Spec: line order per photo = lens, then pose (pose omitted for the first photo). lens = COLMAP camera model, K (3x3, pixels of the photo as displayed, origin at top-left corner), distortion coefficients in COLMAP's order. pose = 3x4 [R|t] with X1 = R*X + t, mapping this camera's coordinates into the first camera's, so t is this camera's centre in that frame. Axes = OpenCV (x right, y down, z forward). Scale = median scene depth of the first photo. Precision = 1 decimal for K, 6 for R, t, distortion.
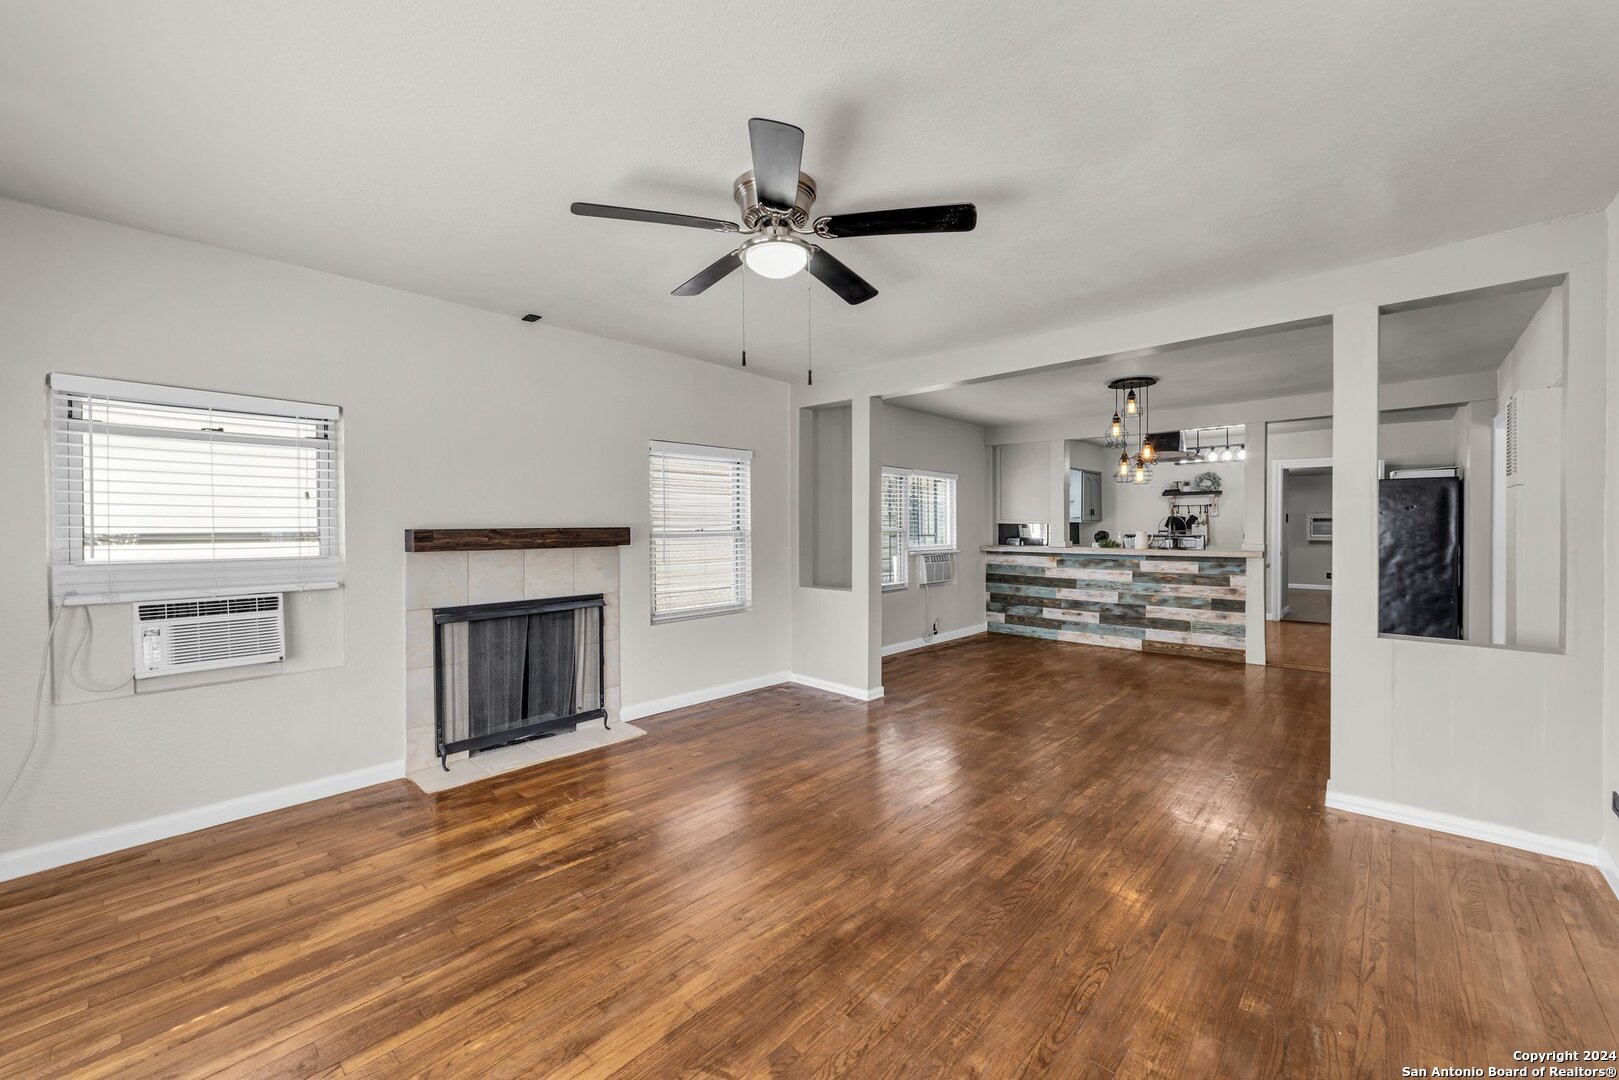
lens RADIAL K [[633.0, 0, 788.2], [0, 633.0, 531.2], [0, 0, 1]] dist [0.001374, 0.000822]
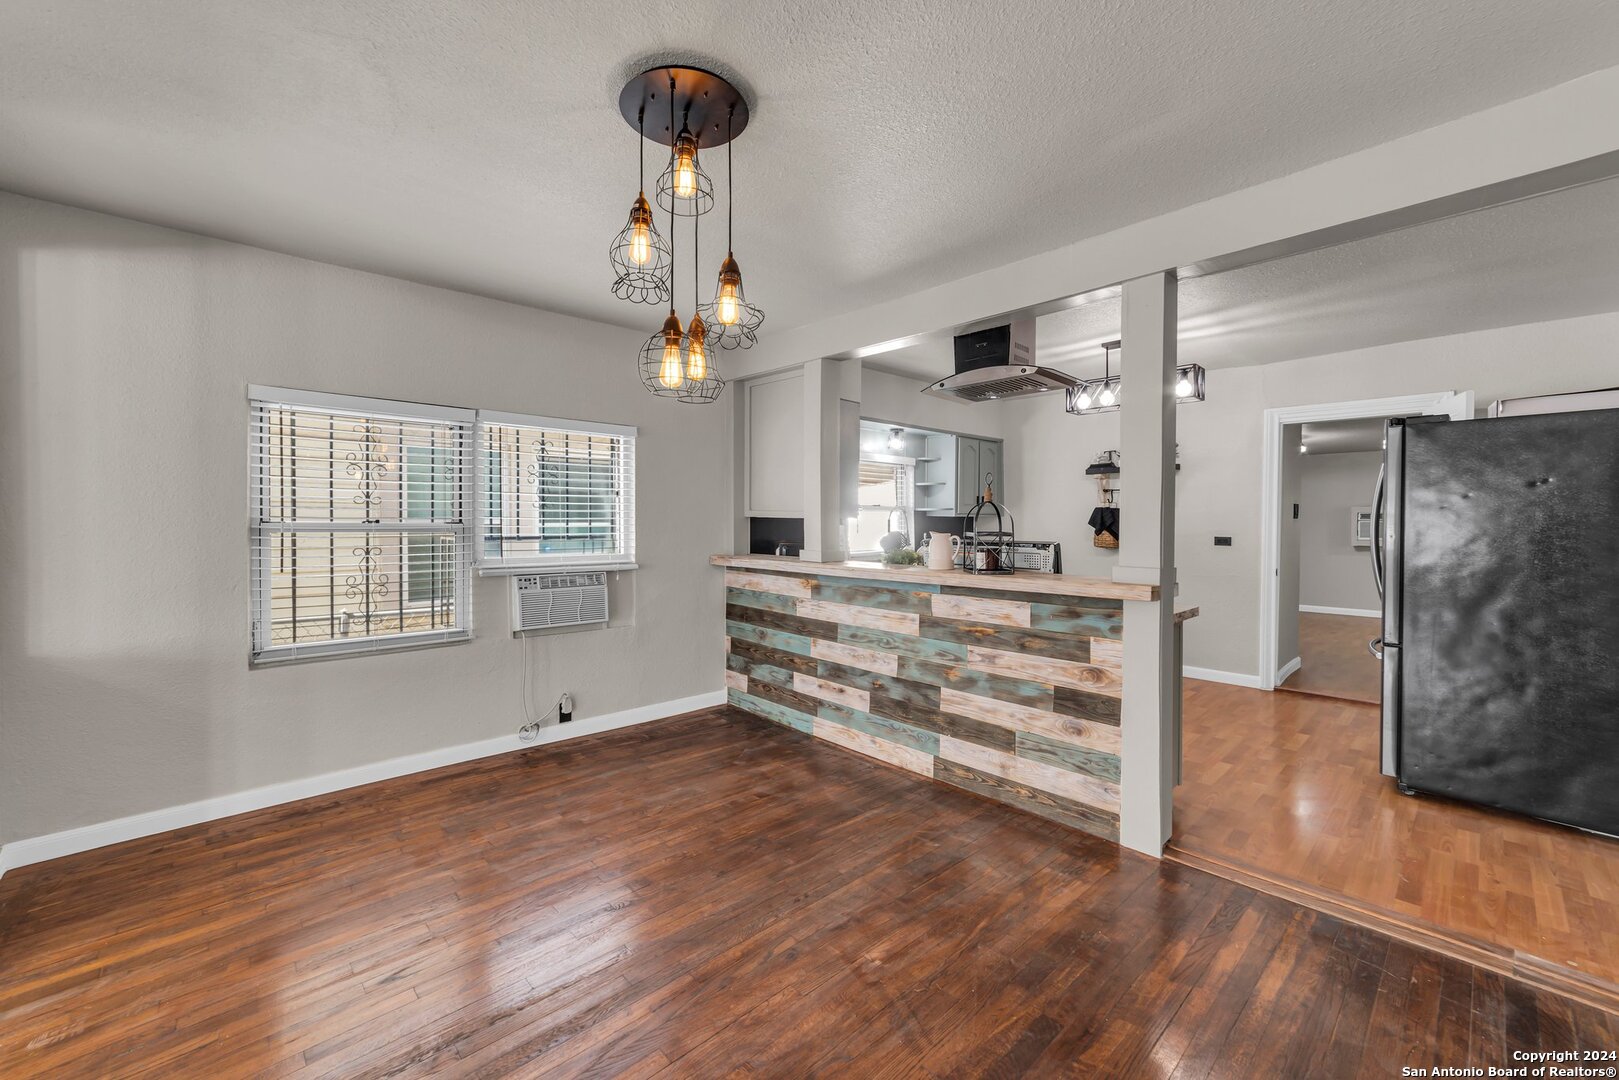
lens RADIAL K [[608.7, 0, 802.8], [0, 608.7, 527.4], [0, 0, 1]] dist [-0.005623, 0.001052]
pose [[0.996415, 0.006617, -0.084337, 0.497915], [-0.006487, 0.999977, 0.001809, -0.004833], [0.084348, -0.001255, 0.996436, 0.527479]]
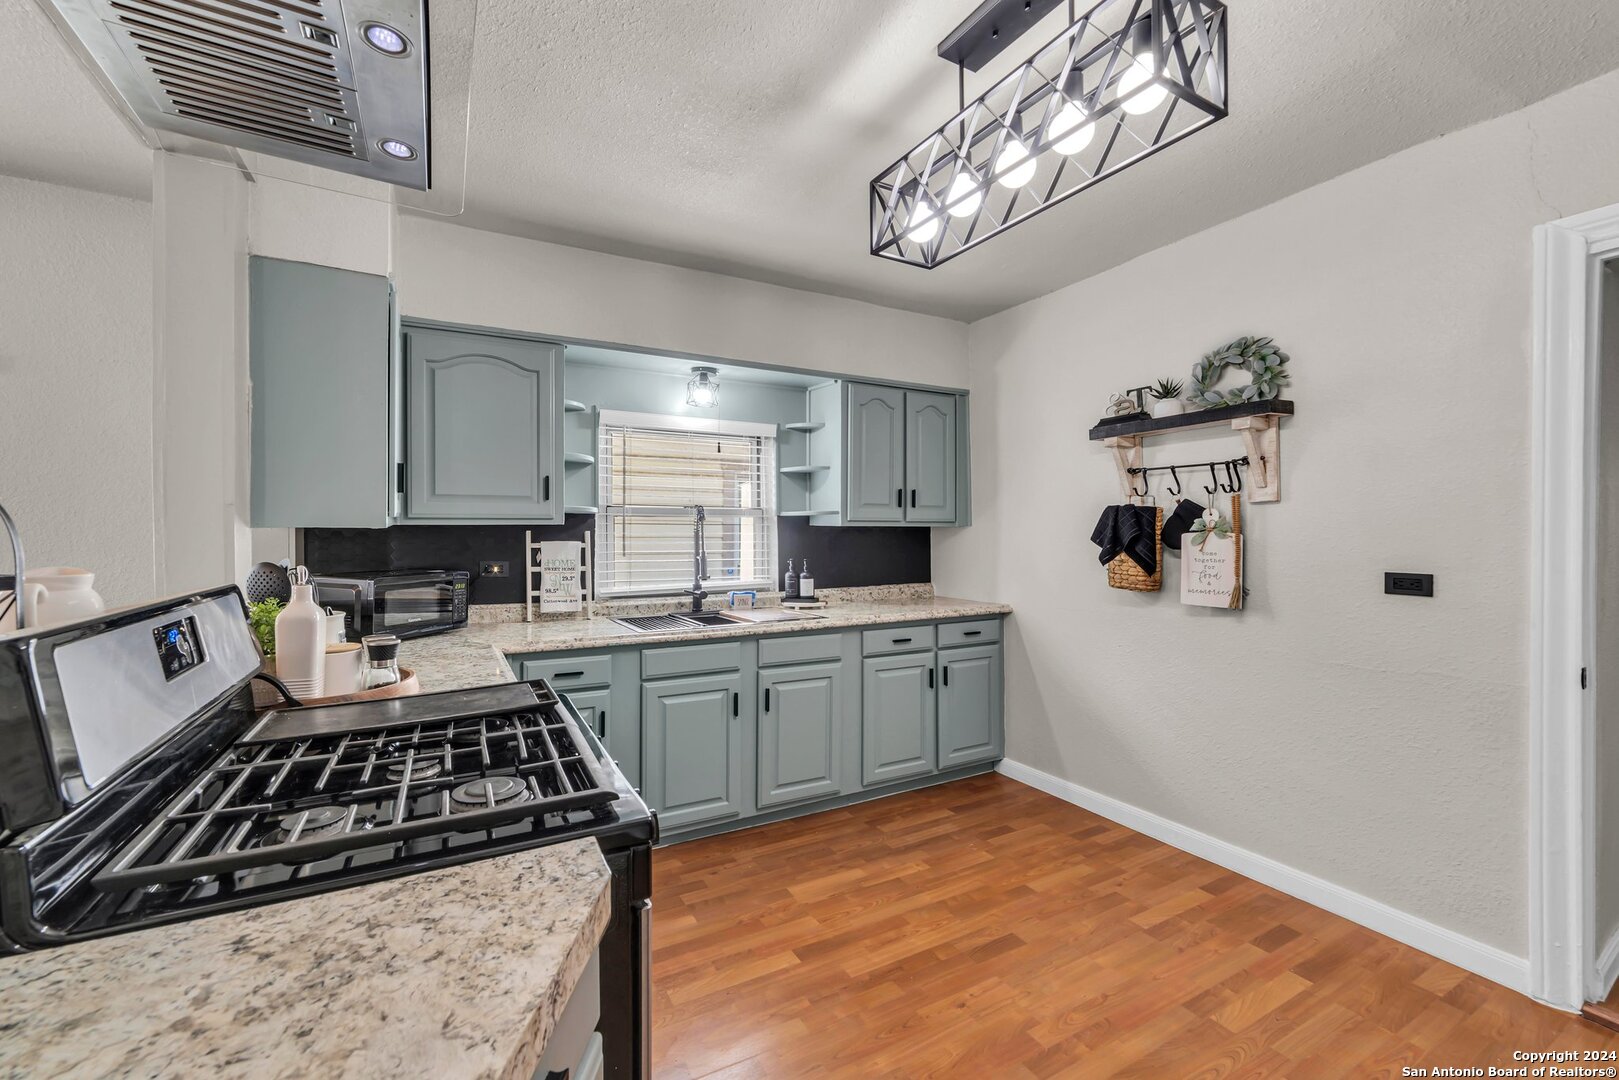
lens RADIAL K [[608.7, 0, 812.3], [0, 608.7, 534.2], [0, 0, 1]] dist [-0.005623, 0.001052]
pose [[0.938700, 0.005451, -0.344693, 0.769567], [-0.008500, 0.999937, -0.007336, -0.009418], [0.344631, 0.009816, 0.938687, 0.924786]]
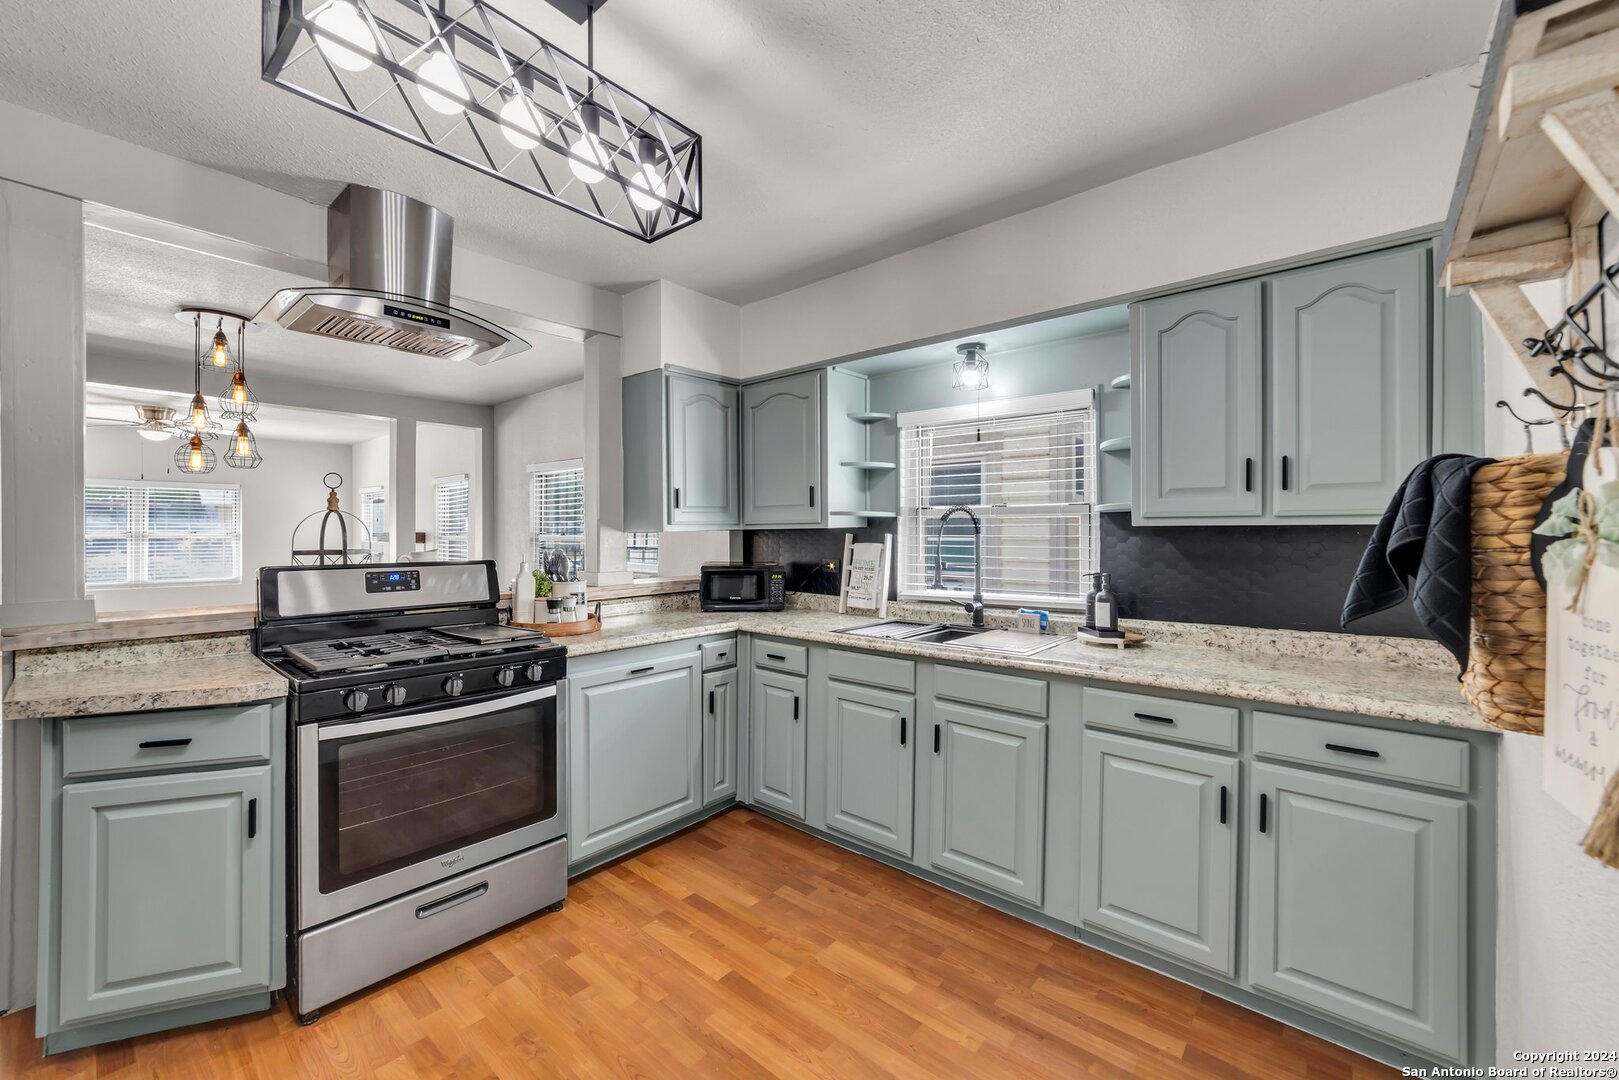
lens RADIAL K [[633.0, 0, 784.6], [0, 633.0, 532.7], [0, 0, 1]] dist [0.001374, 0.000822]
pose [[0.050513, 0.003489, -0.998717, 0.939480], [-0.013196, 0.999909, 0.002825, -0.014691], [0.998636, 0.013037, 0.050555, 1.181855]]
